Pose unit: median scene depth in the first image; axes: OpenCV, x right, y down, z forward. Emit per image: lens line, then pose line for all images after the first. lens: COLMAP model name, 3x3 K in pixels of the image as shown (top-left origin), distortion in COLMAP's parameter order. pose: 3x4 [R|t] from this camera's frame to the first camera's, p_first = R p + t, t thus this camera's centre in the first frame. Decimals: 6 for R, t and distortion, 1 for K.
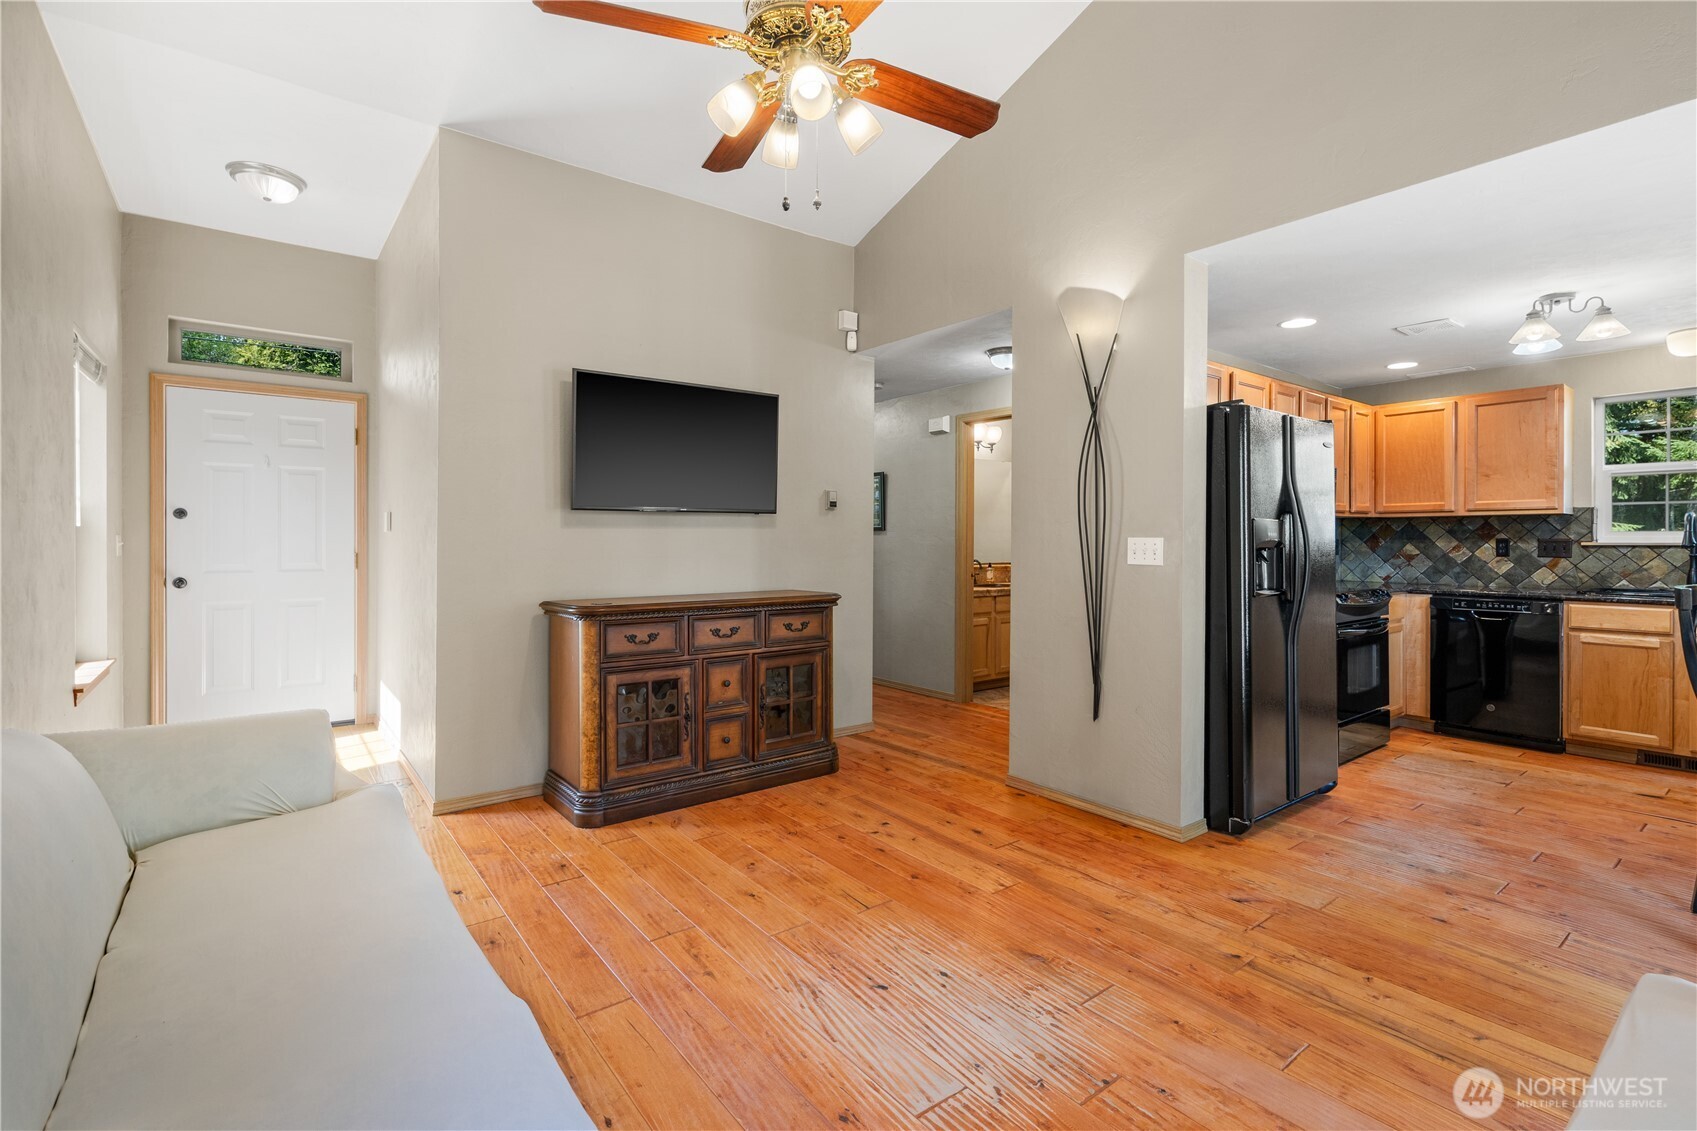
lens RADIAL K [[775.4, 0, 847.7], [0, 775.4, 532.9], [0, 0, 1]] dist [-0.006714, 0.001829]
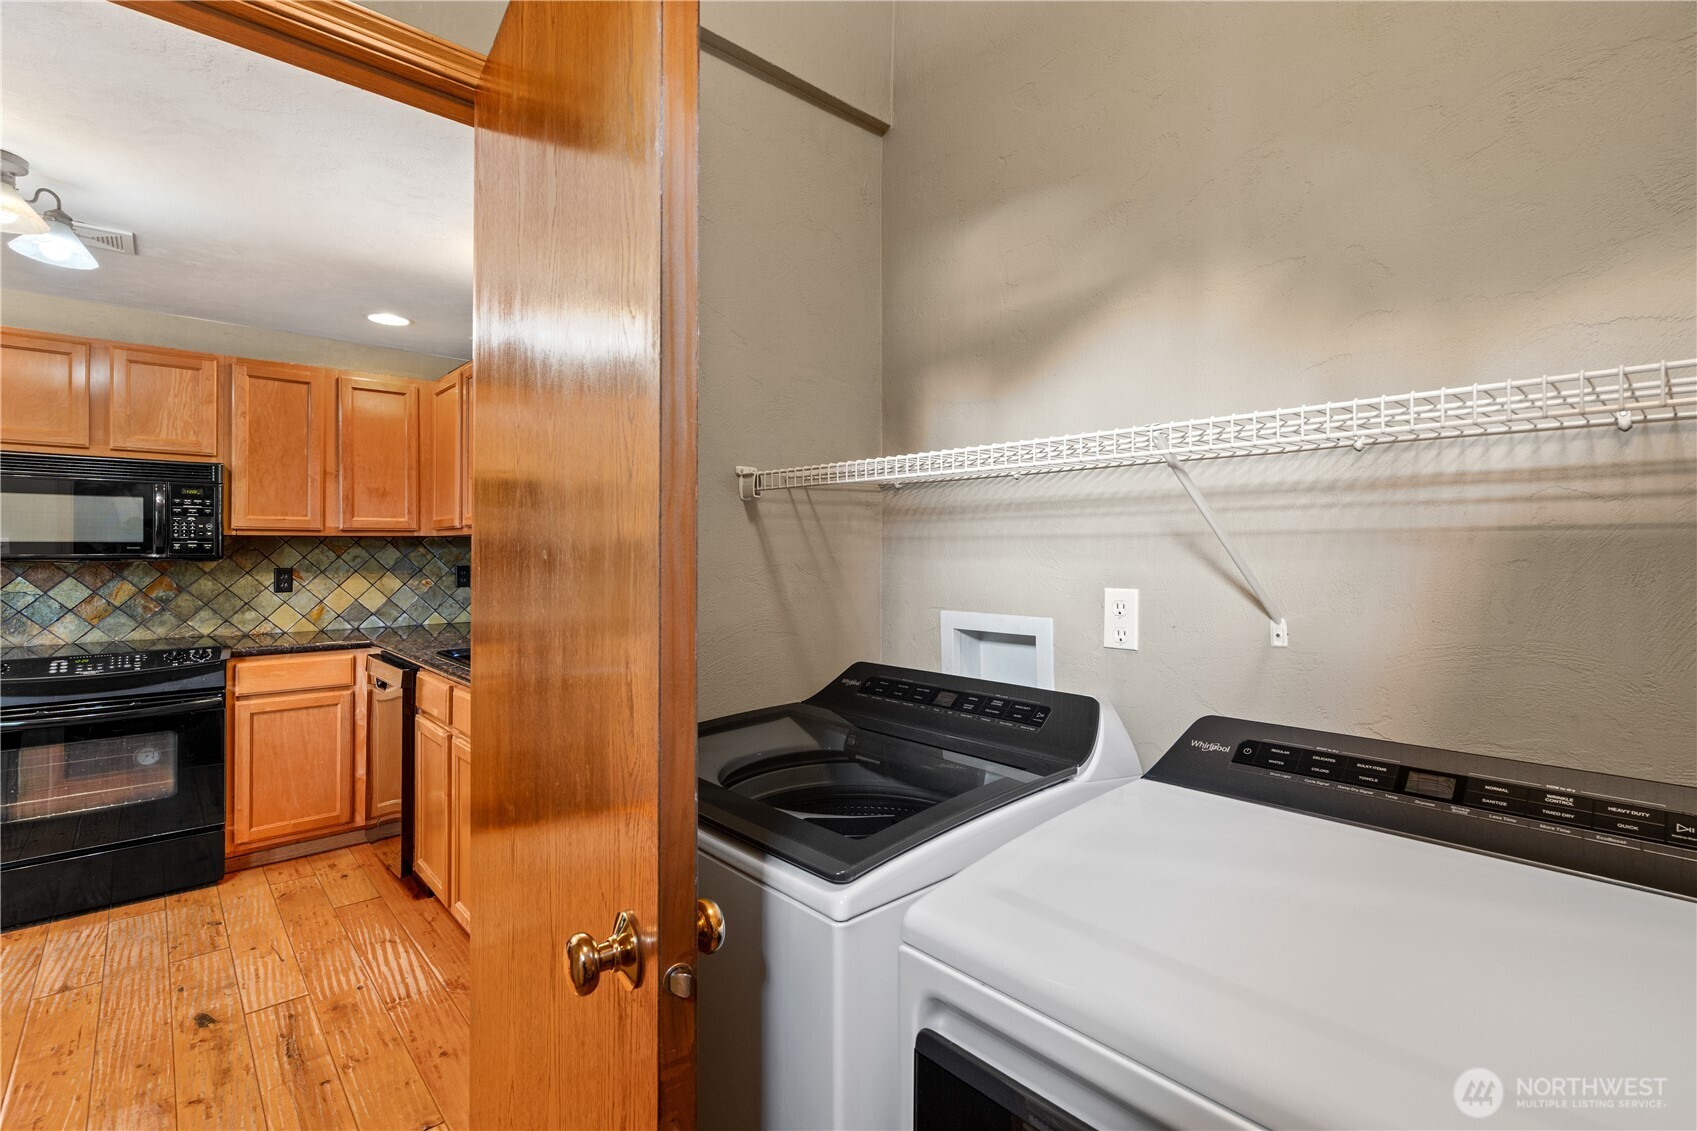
lens RADIAL K [[775.4, 0, 850.8], [0, 775.4, 544.3], [0, 0, 1]] dist [-0.006714, 0.001829]
pose [[0.993405, -0.002572, 0.114634, 1.468204], [0.002882, 0.999993, -0.002535, -0.014797], [-0.114626, 0.002849, 0.993405, 0.365725]]
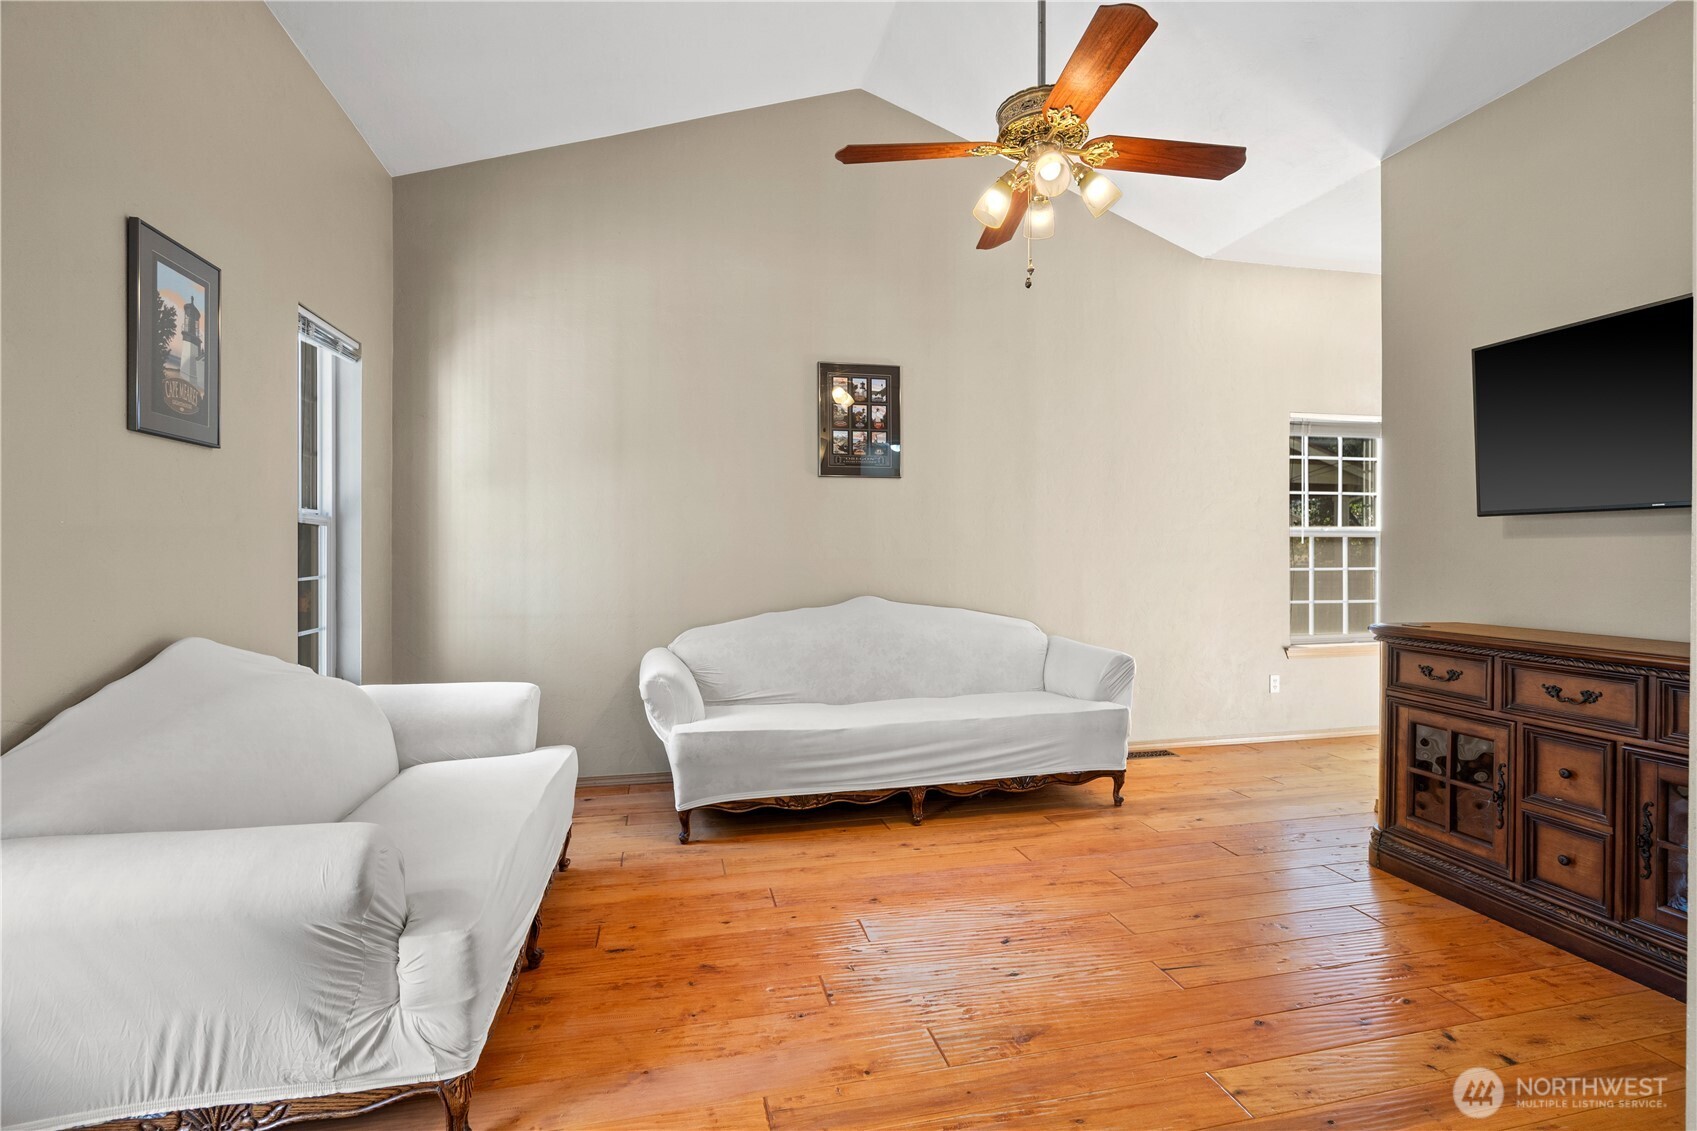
lens RADIAL K [[775.4, 0, 861.0], [0, 775.4, 551.7], [0, 0, 1]] dist [-0.006714, 0.001829]
pose [[-0.393495, 0.000012, -0.919327, 0.683228], [0.006108, 0.999978, -0.002602, 0.006781], [0.919306, -0.006639, -0.393487, 0.727563]]
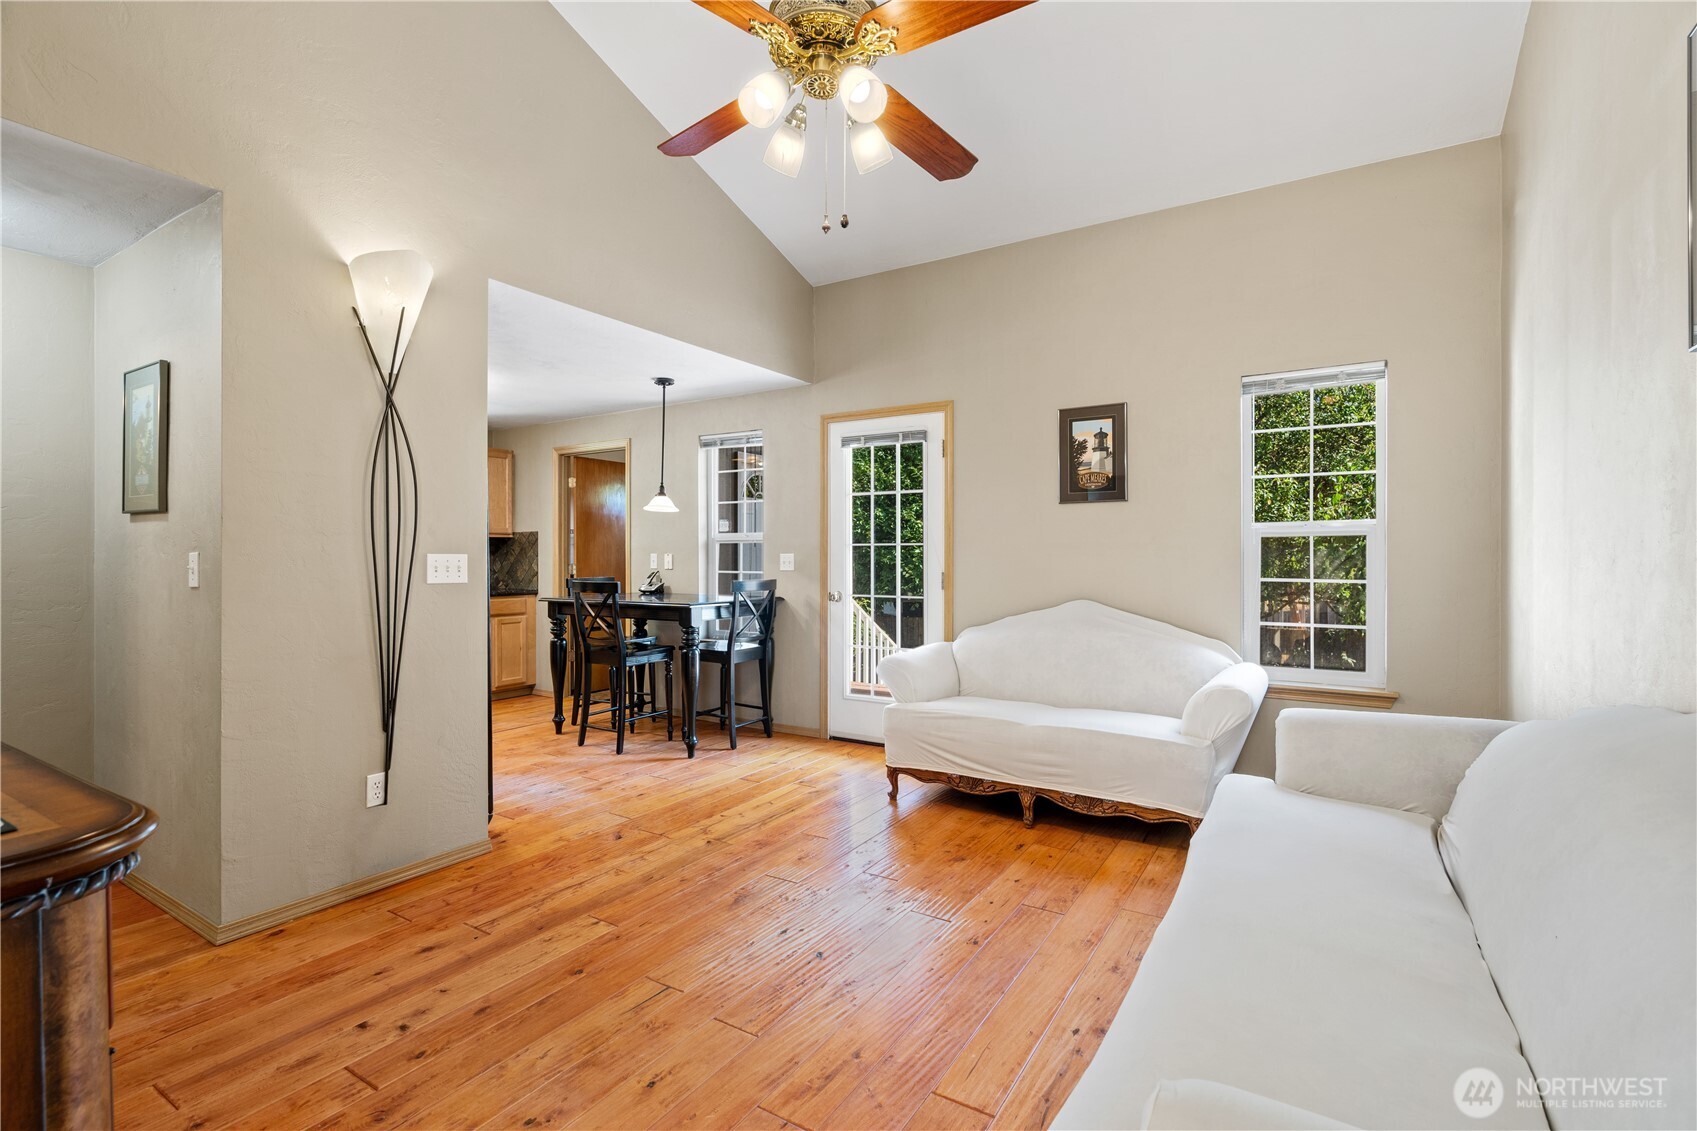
lens RADIAL K [[775.4, 0, 838.3], [0, 775.4, 553.9], [0, 0, 1]] dist [-0.006714, 0.001829]
pose [[-0.337911, 0.001126, 0.941178, -0.593018], [-0.008718, 0.999953, -0.004326, 0.005030], [-0.941138, -0.009667, -0.337885, 0.786734]]
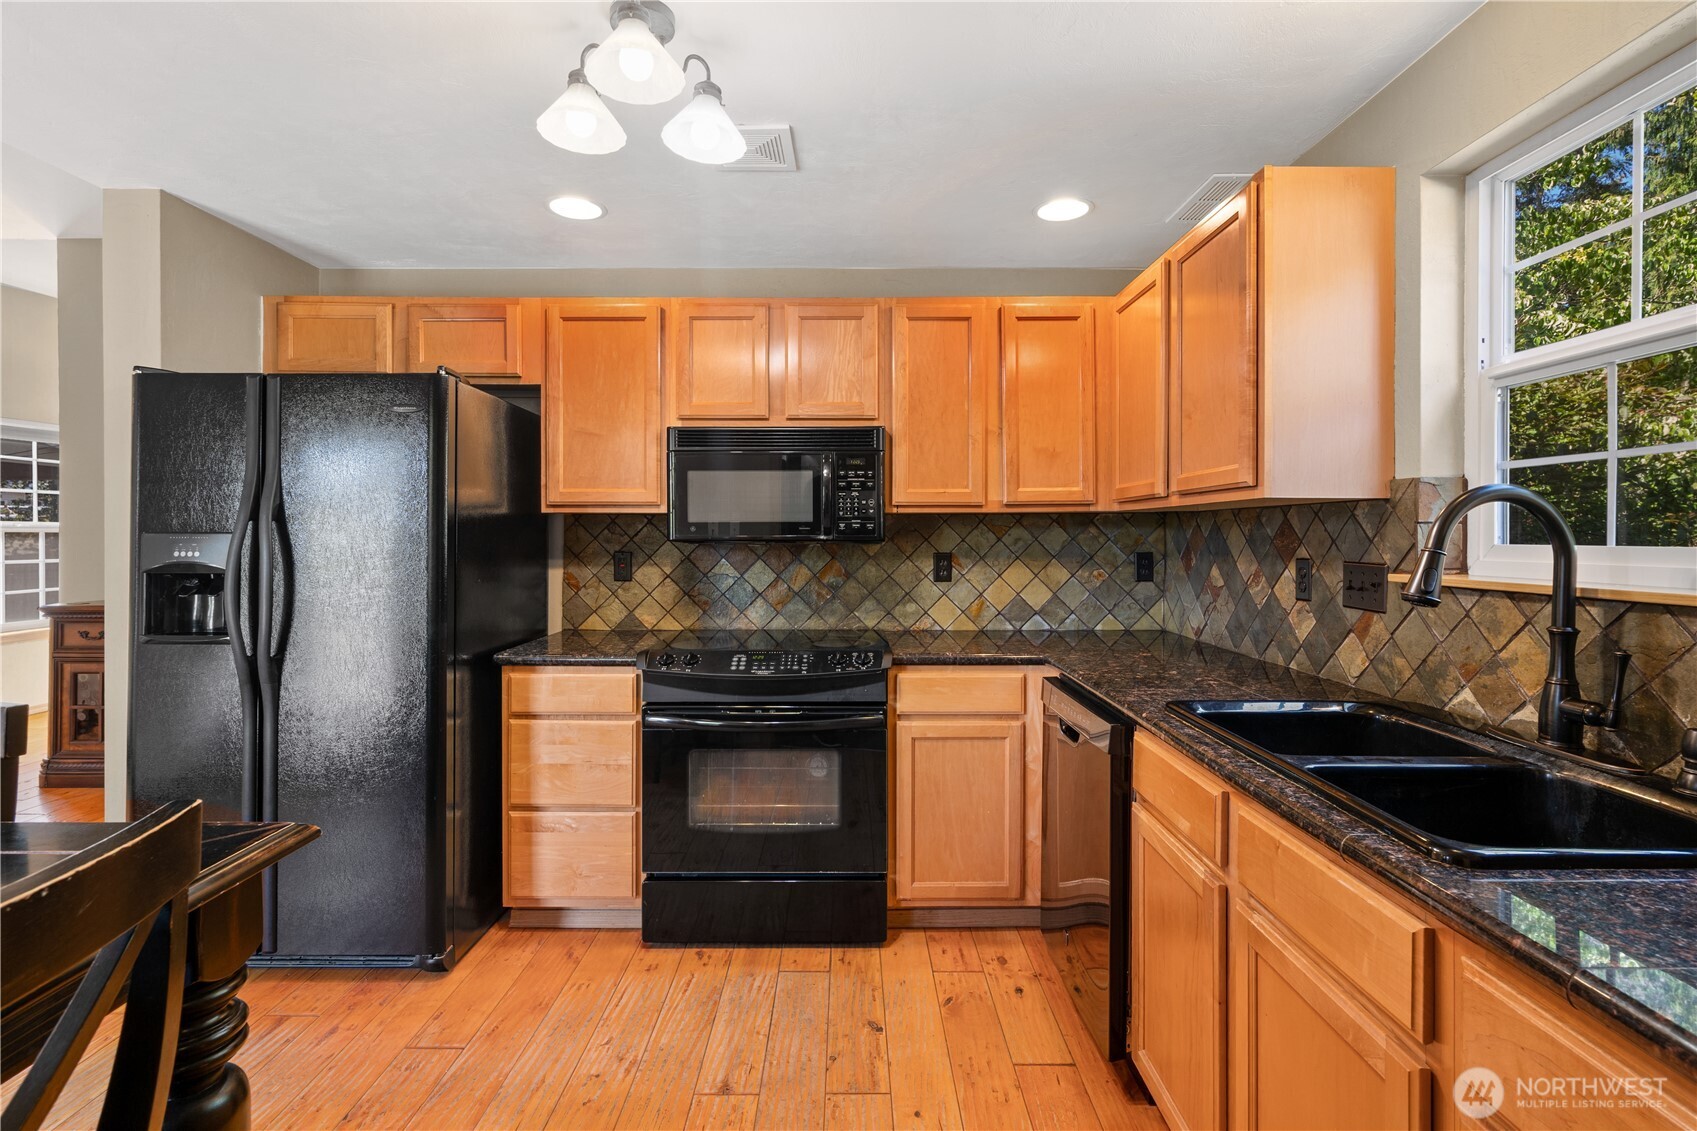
lens RADIAL K [[775.4, 0, 826.7], [0, 775.4, 538.2], [0, 0, 1]] dist [-0.006714, 0.001829]
pose [[0.795422, 0.000417, -0.606056, 1.255650], [0.006199, 0.999942, 0.008824, -0.012314], [0.606024, -0.010776, 0.795373, 0.711823]]
